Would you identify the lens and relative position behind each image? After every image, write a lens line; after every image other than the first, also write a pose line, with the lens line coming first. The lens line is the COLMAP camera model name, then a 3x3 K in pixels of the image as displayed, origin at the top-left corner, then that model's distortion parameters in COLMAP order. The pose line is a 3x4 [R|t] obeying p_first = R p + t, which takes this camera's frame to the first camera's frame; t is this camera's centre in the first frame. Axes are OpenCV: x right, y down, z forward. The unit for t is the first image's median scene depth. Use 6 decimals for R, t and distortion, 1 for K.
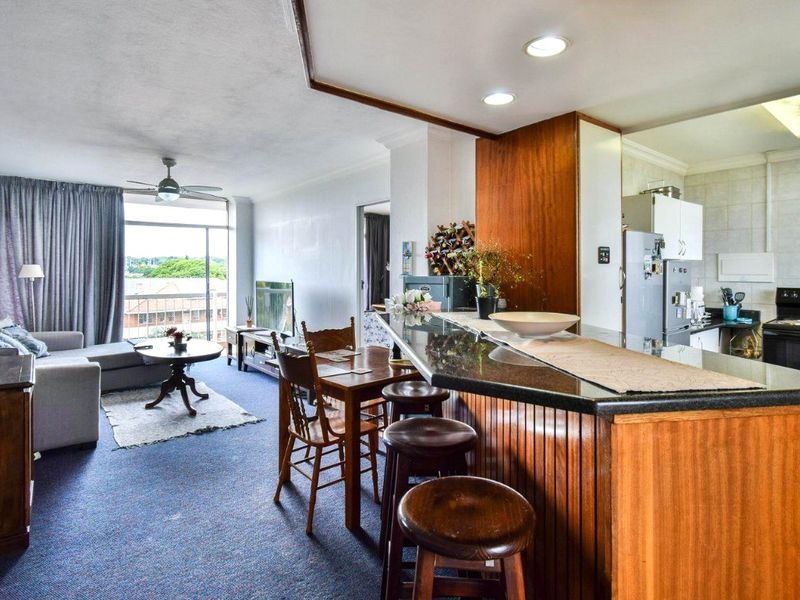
lens RADIAL K [[447.8, 0, 402.0], [0, 447.8, 272.5], [0, 0, 1]] dist [-0.000640, 0.000004]
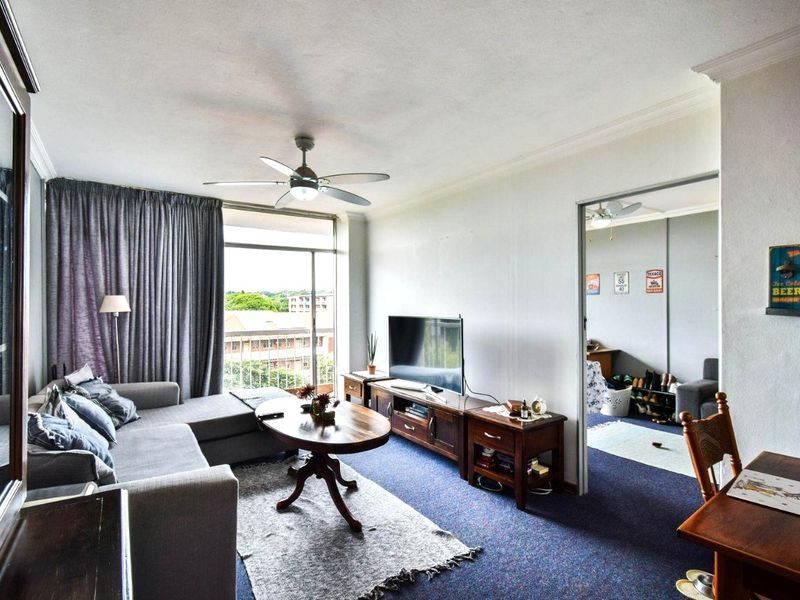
lens RADIAL K [[413.9, 0, 399.8], [0, 413.9, 303.1], [0, 0, 1]] dist [0.000687, 0.000062]
pose [[0.996239, -0.003156, -0.086586, -0.270977], [0.002770, 0.999986, -0.004572, 0.000258], [0.086600, 0.004315, 0.996234, 0.323949]]
